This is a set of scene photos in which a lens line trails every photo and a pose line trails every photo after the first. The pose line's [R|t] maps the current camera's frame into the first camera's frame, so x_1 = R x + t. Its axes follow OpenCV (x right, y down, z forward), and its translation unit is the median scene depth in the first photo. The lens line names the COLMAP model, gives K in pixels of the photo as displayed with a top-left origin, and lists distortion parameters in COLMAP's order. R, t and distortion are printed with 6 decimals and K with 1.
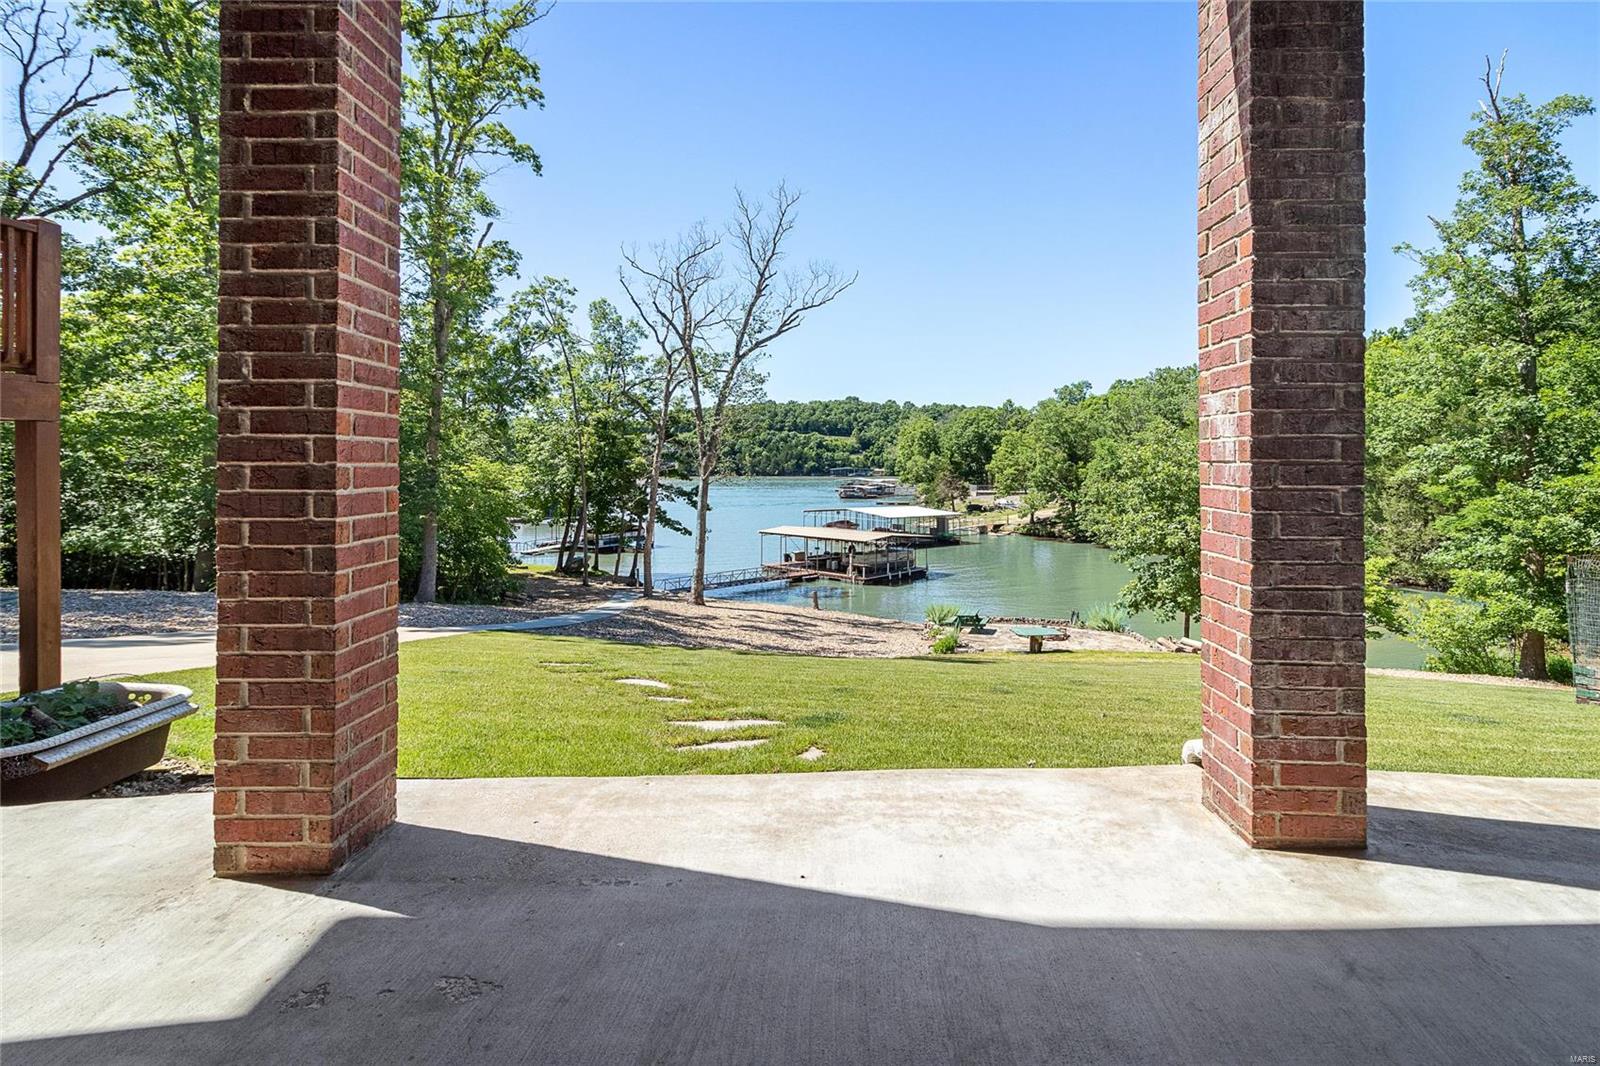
lens RADIAL K [[740.0, 0, 820.2], [0, 740.0, 465.9], [0, 0, 1]] dist [0.000517, 0.000241]
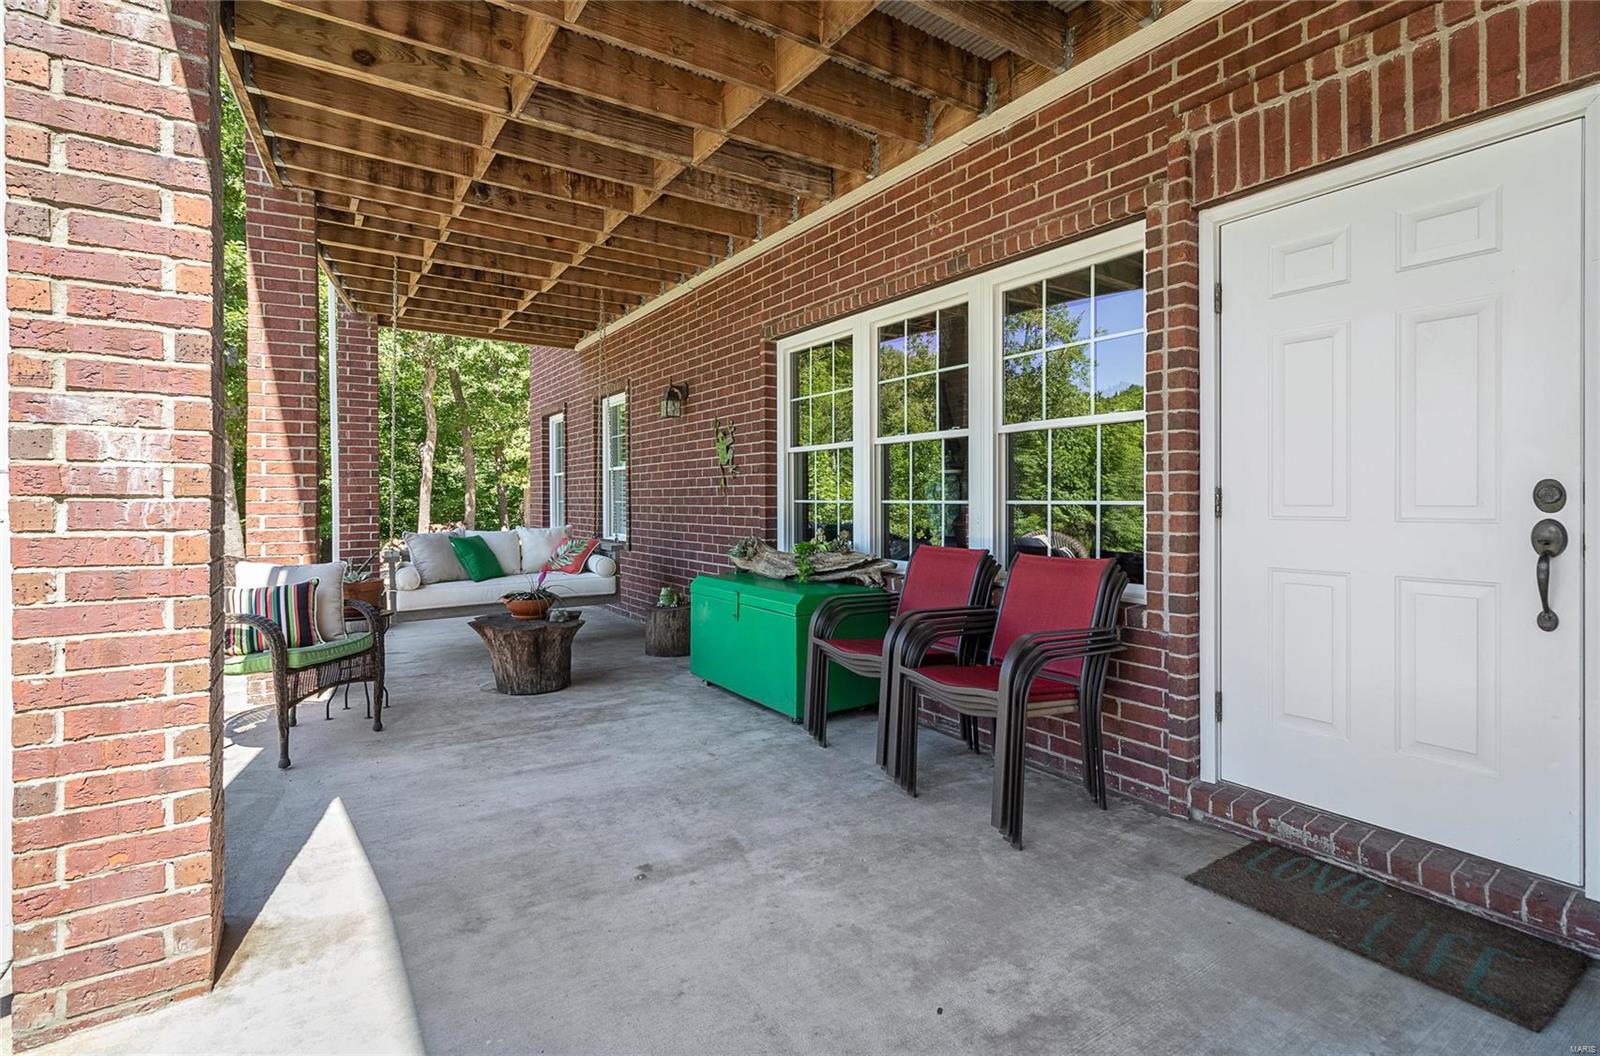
lens RADIAL K [[740.0, 0, 798.4], [0, 740.0, 516.2], [0, 0, 1]] dist [0.000517, 0.000241]
pose [[-0.573093, -0.013074, 0.819386, -0.375014], [-0.002025, 0.999892, 0.014538, 0.001520], [-0.819488, 0.006672, -0.573058, 0.867213]]
